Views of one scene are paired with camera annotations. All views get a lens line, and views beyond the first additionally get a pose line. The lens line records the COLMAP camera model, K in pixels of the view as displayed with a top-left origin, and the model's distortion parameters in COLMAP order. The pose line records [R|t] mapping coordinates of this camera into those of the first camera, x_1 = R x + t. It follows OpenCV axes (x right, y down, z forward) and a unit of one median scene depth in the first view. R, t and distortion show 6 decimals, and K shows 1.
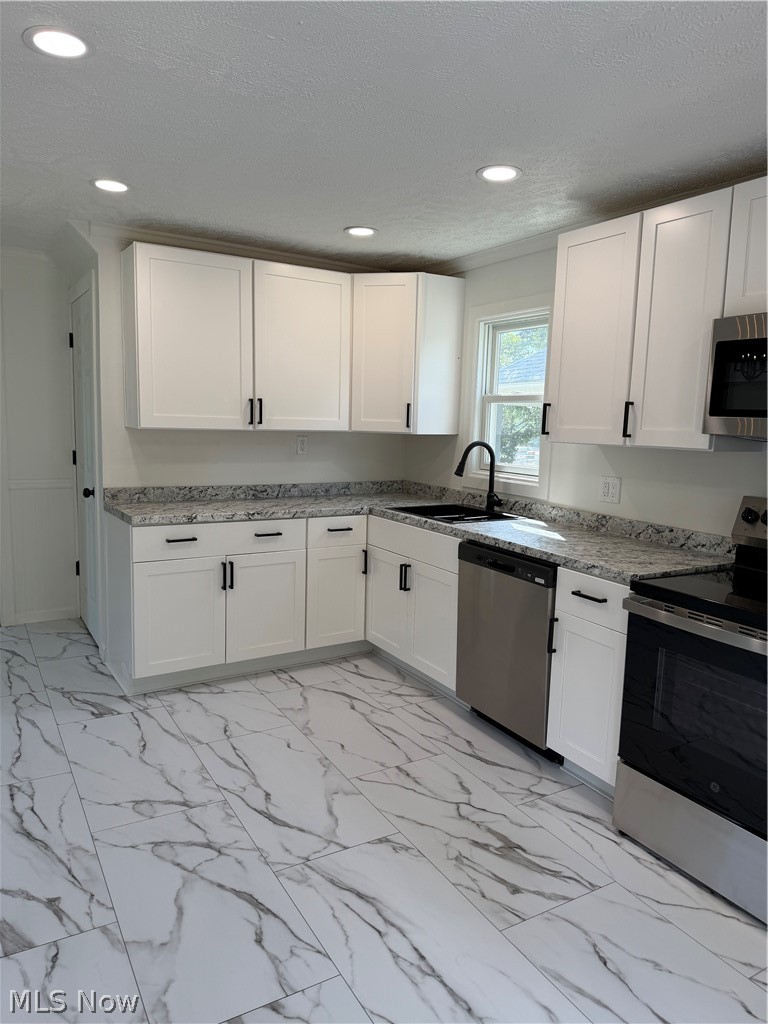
lens RADIAL K [[714.2, 0, 381.5], [0, 714.2, 509.5], [0, 0, 1]] dist [0.052836, -0.056376]
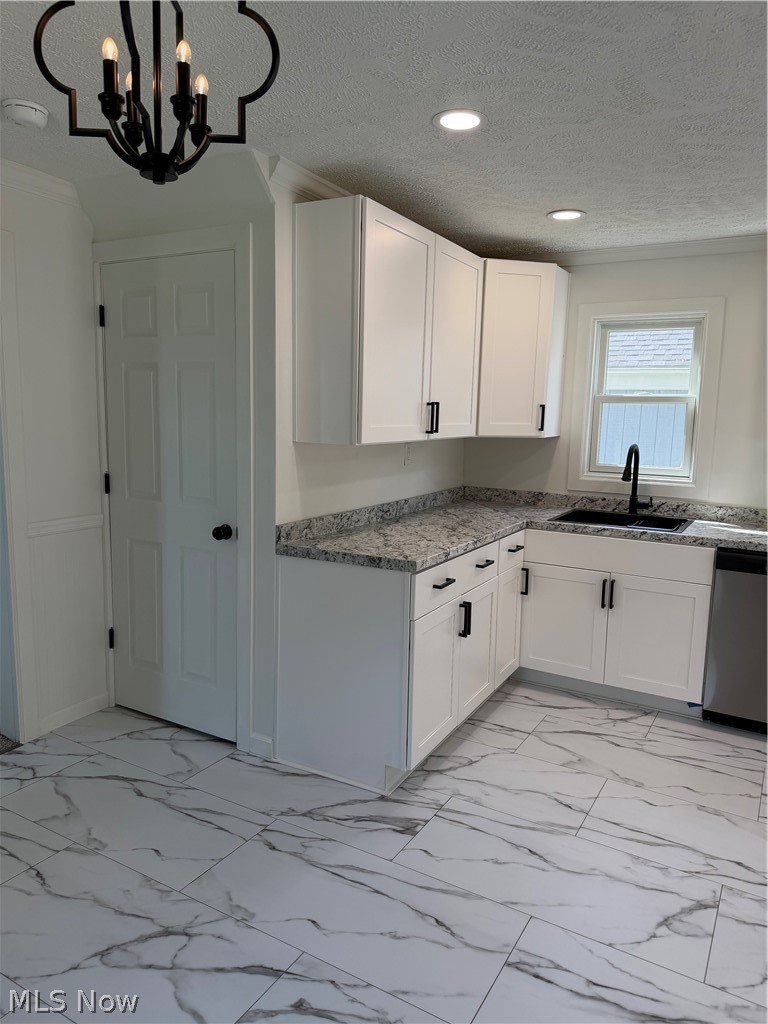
lens RADIAL K [[714.2, 0, 392.2], [0, 714.2, 511.1], [0, 0, 1]] dist [0.052836, -0.056376]
pose [[0.869005, -0.077027, 0.488772, -0.748559], [0.064986, 0.997019, 0.041582, -0.078870], [-0.490518, -0.004372, 0.871420, 0.357698]]
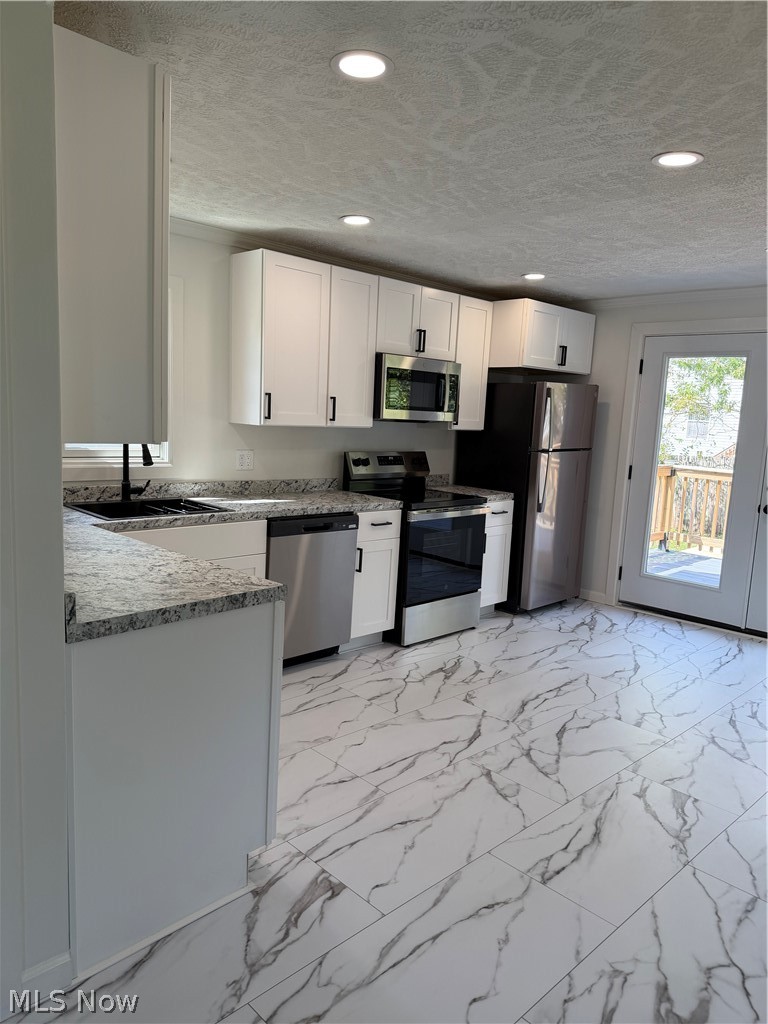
lens RADIAL K [[714.2, 0, 372.1], [0, 714.2, 518.2], [0, 0, 1]] dist [0.052836, -0.056376]
pose [[-0.223238, -0.186131, 0.956828, -0.961638], [0.070292, 0.975970, 0.206255, -0.173245], [-0.972226, 0.113301, -0.204790, 1.065430]]
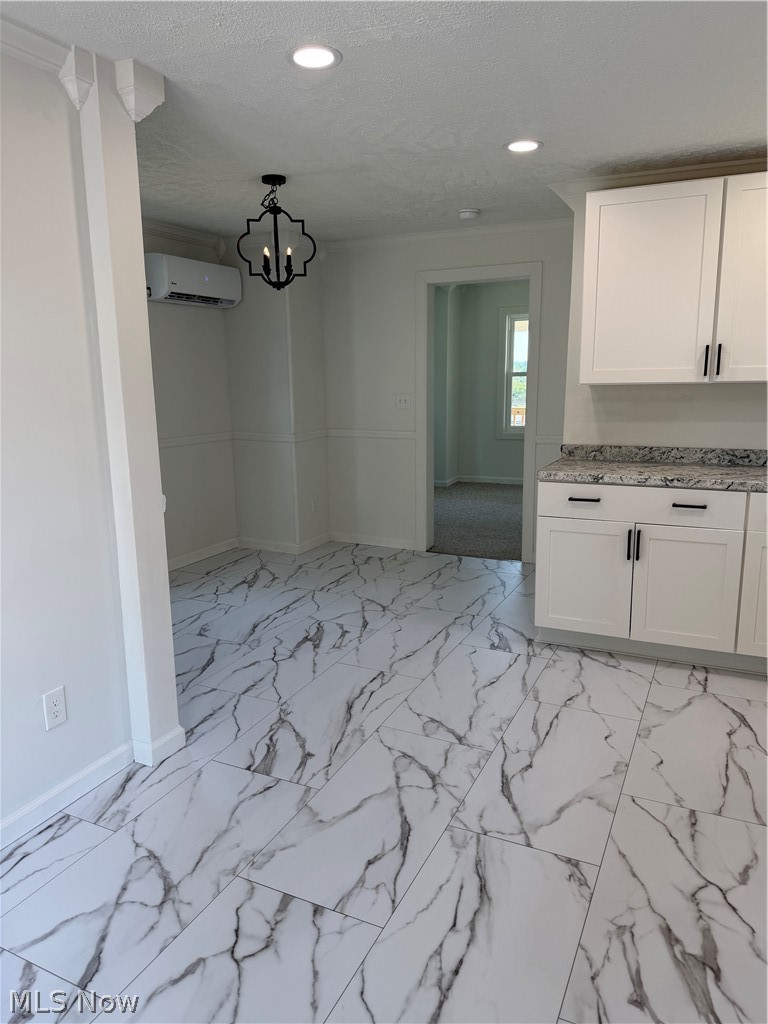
lens RADIAL K [[714.2, 0, 388.7], [0, 714.2, 509.7], [0, 0, 1]] dist [0.052836, -0.056376]
pose [[0.563583, 0.122361, -0.816947, 0.387667], [-0.078376, 0.992428, 0.094576, -0.015757], [0.822333, 0.010727, 0.568906, 0.239932]]
